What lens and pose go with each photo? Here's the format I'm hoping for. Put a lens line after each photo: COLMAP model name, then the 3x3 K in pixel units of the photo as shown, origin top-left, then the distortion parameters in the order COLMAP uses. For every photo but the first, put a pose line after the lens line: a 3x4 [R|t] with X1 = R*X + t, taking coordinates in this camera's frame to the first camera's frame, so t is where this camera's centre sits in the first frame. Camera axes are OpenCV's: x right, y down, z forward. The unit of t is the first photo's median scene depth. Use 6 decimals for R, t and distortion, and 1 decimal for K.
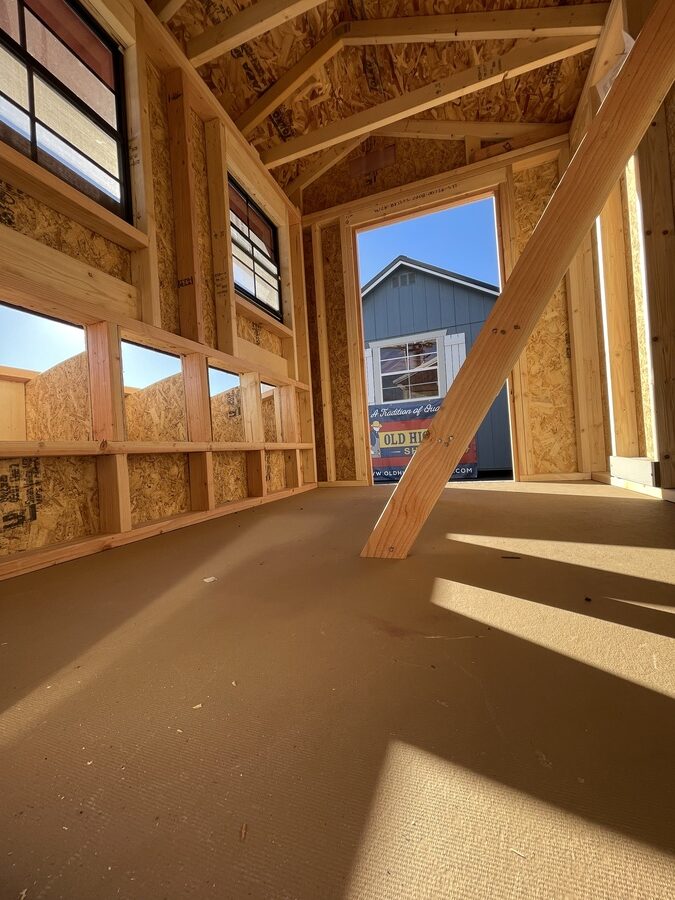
lens RADIAL K [[359.7, 0, 337.0], [0, 359.7, 450.4], [0, 0, 1]] dist [-0.001595, 0.000243]
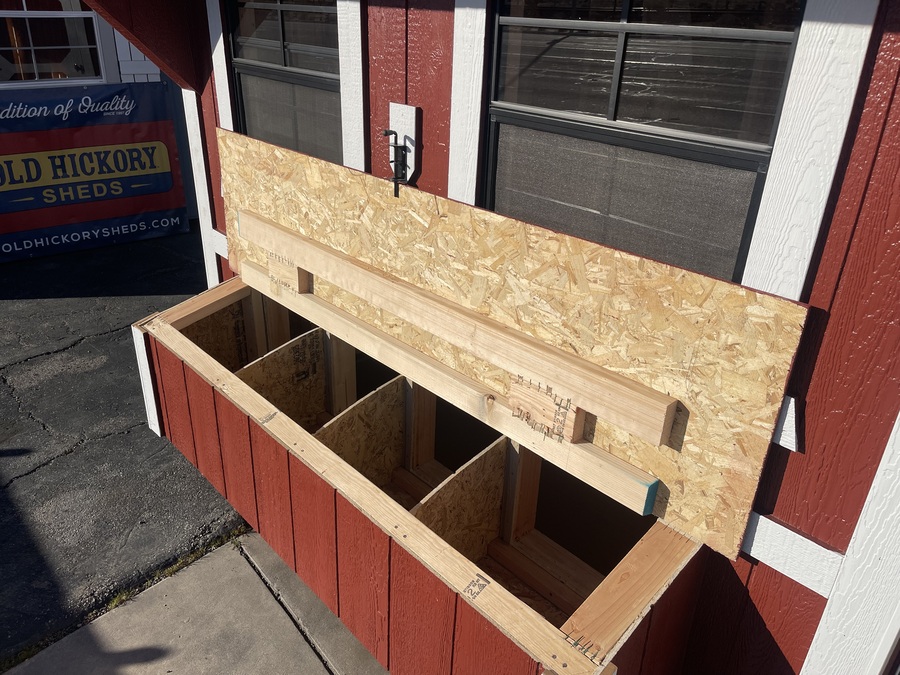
lens RADIAL K [[686.1, 0, 450.1], [0, 686.1, 336.3], [0, 0, 1]] dist [0.066756, -0.085453]
pose [[0.453861, -0.314426, 0.833754, -0.398609], [-0.068416, 0.920617, 0.384426, -0.221526], [-0.888442, -0.231518, 0.396321, 0.120870]]
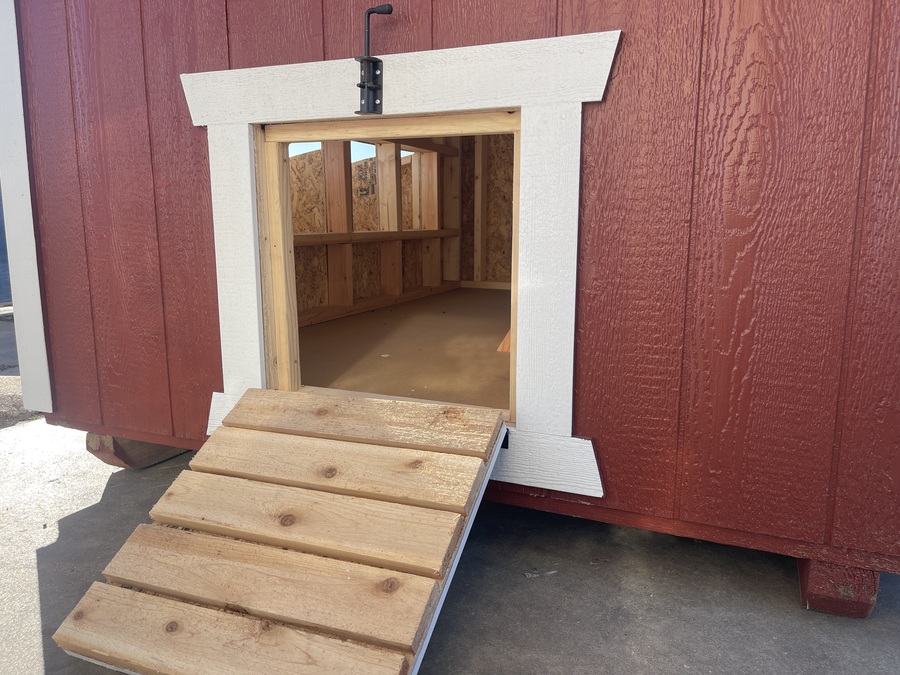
lens RADIAL K [[686.1, 0, 451.8], [0, 686.1, 336.4], [0, 0, 1]] dist [0.066756, -0.085453]
pose [[0.995892, 0.076373, -0.048645, 0.003336], [-0.066201, 0.980637, 0.184304, -0.028678], [0.061779, -0.180326, 0.981665, -0.208918]]
